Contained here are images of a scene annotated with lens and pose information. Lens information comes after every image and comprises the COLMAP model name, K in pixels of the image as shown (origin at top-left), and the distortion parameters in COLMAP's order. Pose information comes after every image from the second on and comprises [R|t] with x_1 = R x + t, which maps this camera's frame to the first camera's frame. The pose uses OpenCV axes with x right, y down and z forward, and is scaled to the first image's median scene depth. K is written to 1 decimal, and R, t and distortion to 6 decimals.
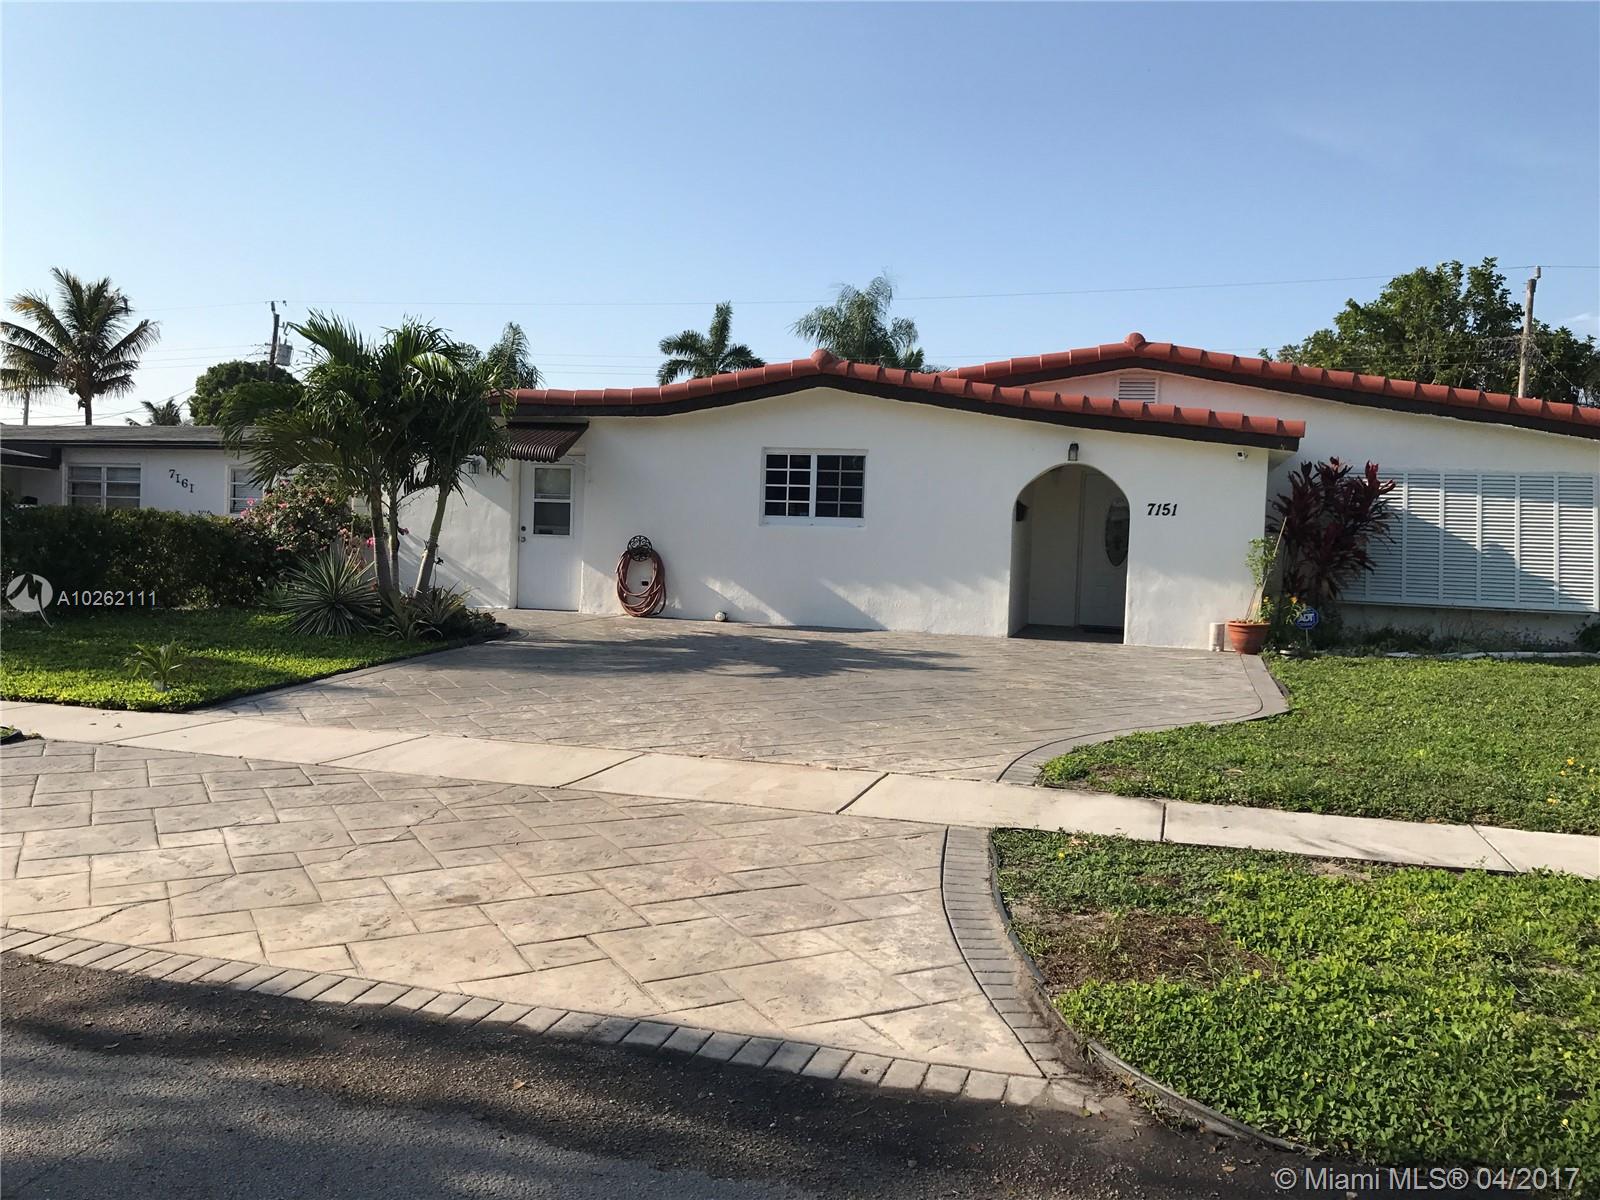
lens RADIAL K [[1301.5, 0, 782.2], [0, 1301.5, 597.7], [0, 0, 1]] dist [0.039977, -0.047411]
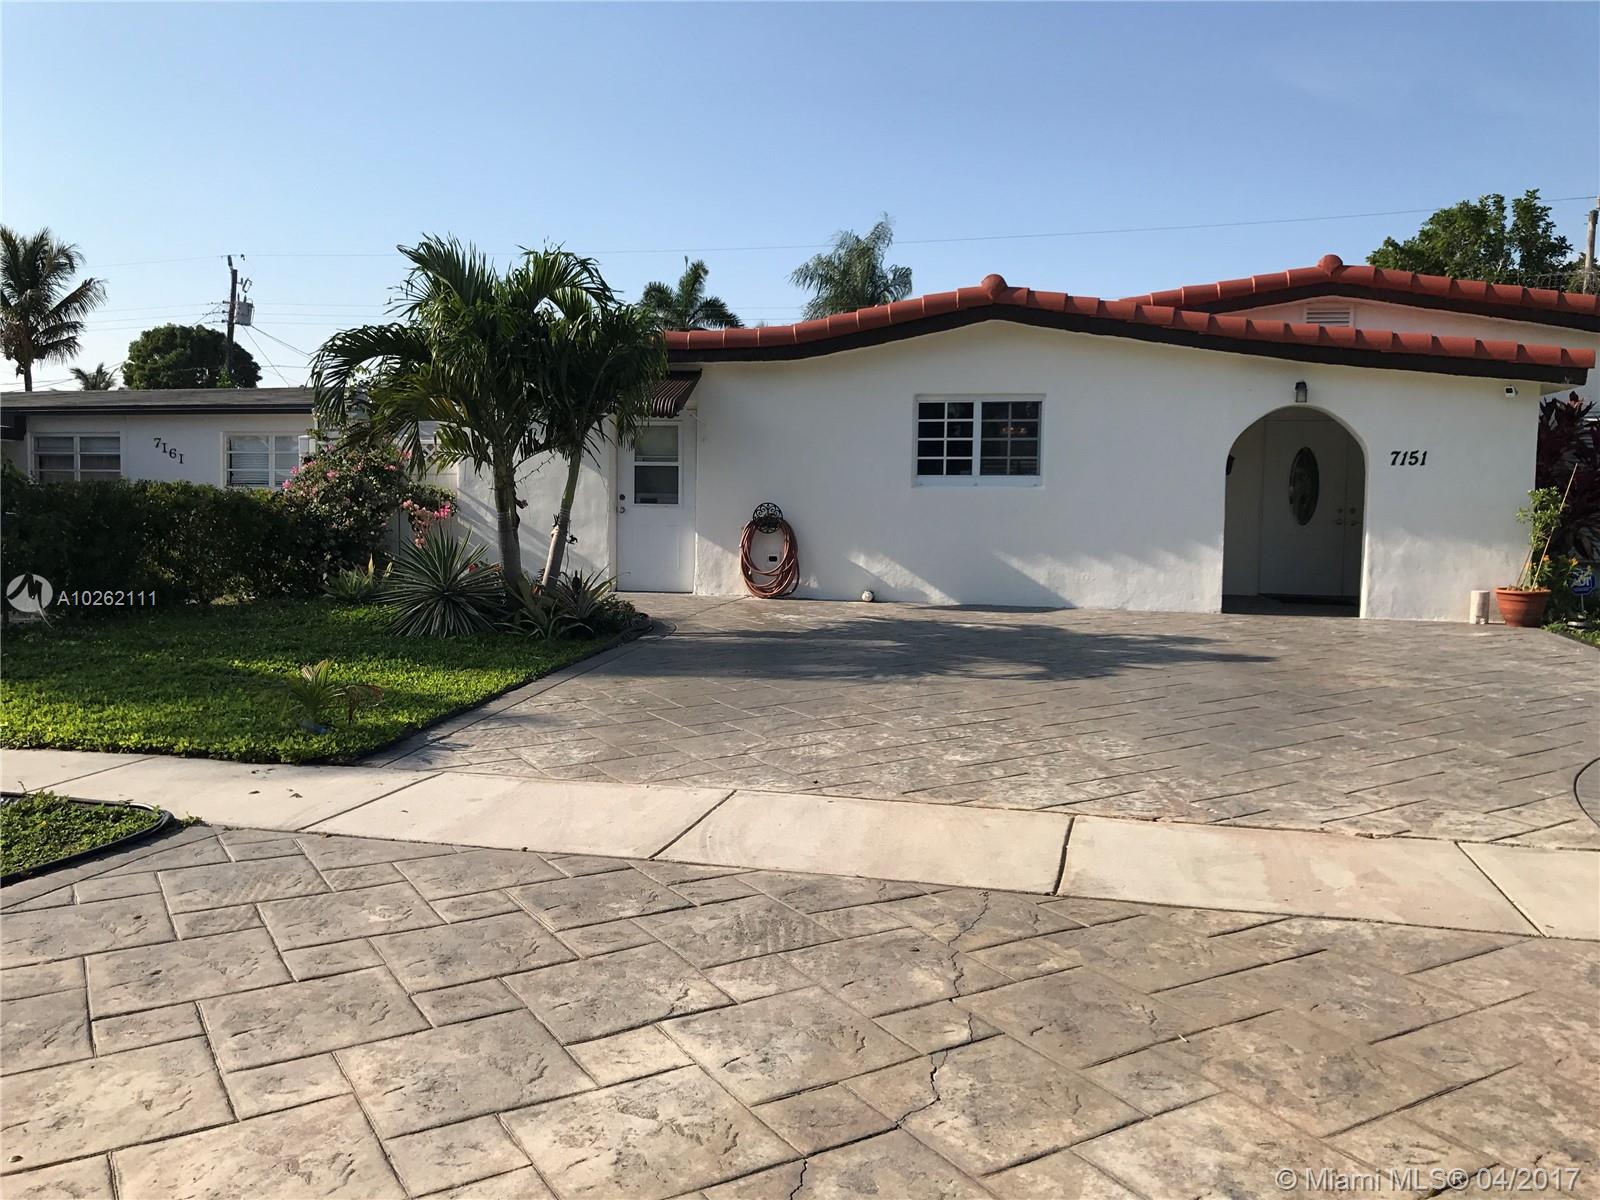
lens RADIAL K [[1325.3, 0, 795.6], [0, 1325.3, 586.5], [0, 0, 1]] dist [0.020970, -0.000020]
pose [[0.998713, -0.024533, 0.044390, -0.144177], [0.023639, 0.999509, 0.020565, -0.011231], [-0.044873, -0.019489, 0.998803, 0.151476]]
